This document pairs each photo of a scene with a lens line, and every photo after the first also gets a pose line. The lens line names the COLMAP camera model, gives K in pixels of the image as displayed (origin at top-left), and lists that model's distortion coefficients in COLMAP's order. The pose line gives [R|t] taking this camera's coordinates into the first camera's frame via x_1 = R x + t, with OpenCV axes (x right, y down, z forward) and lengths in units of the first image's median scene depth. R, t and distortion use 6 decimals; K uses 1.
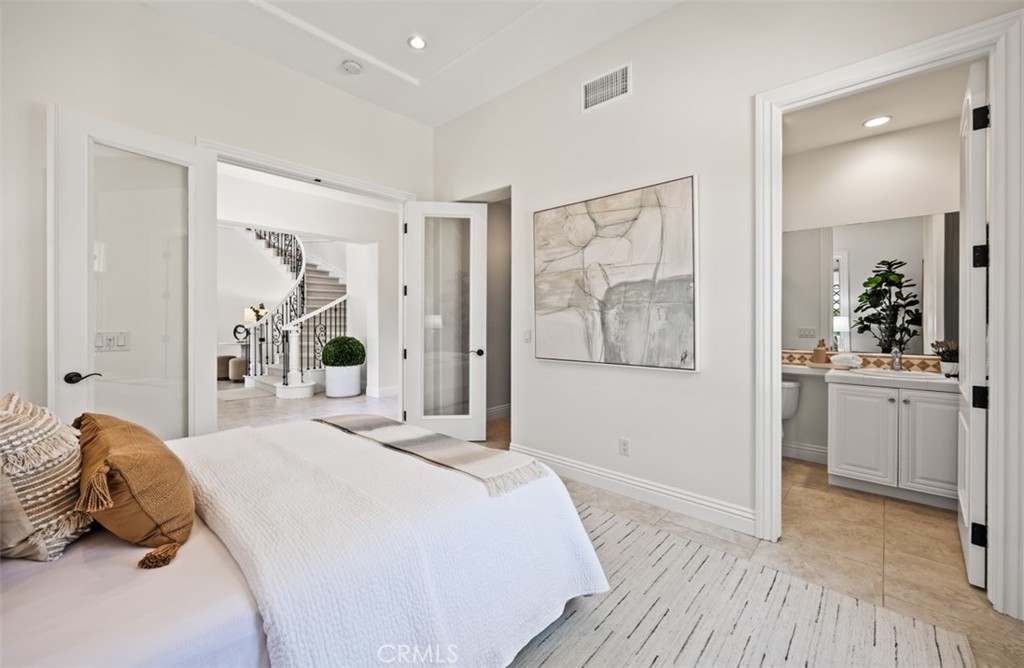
lens RADIAL K [[407.1, 0, 512.3], [0, 407.1, 323.9], [0, 0, 1]] dist [-0.001566, -0.000110]
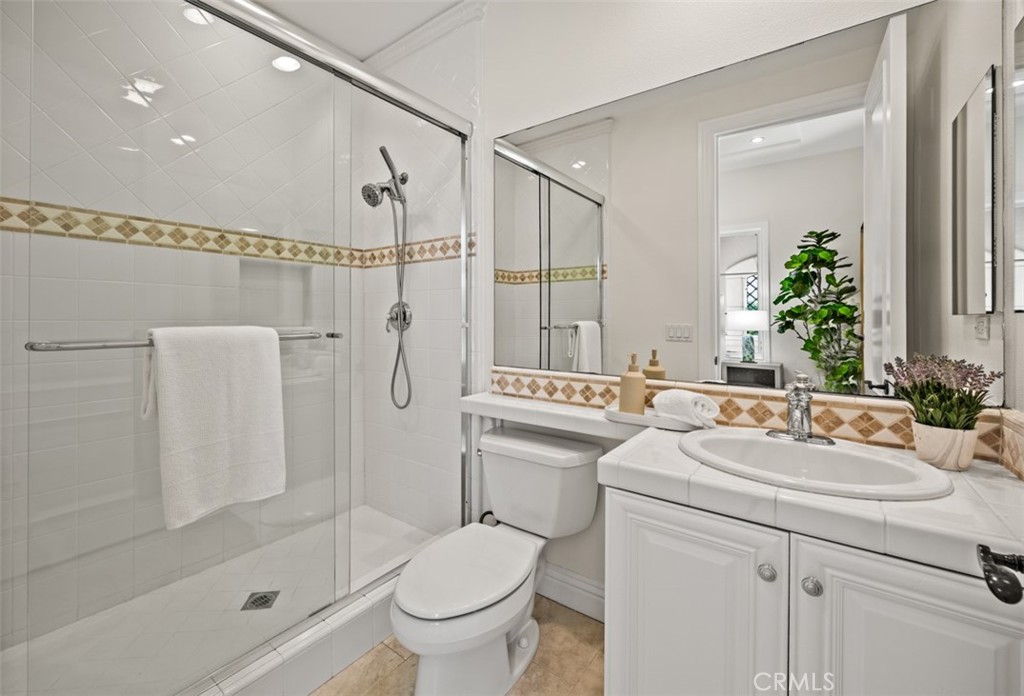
lens RADIAL K [[425.0, 0, 503.0], [0, 425.0, 326.4], [0, 0, 1]] dist [0.002672, 0.000090]
pose [[0.995635, -0.000674, 0.093325, 0.299873], [-0.000260, 0.999950, 0.009992, 0.004214], [-0.093327, -0.009973, 0.995586, 0.299649]]
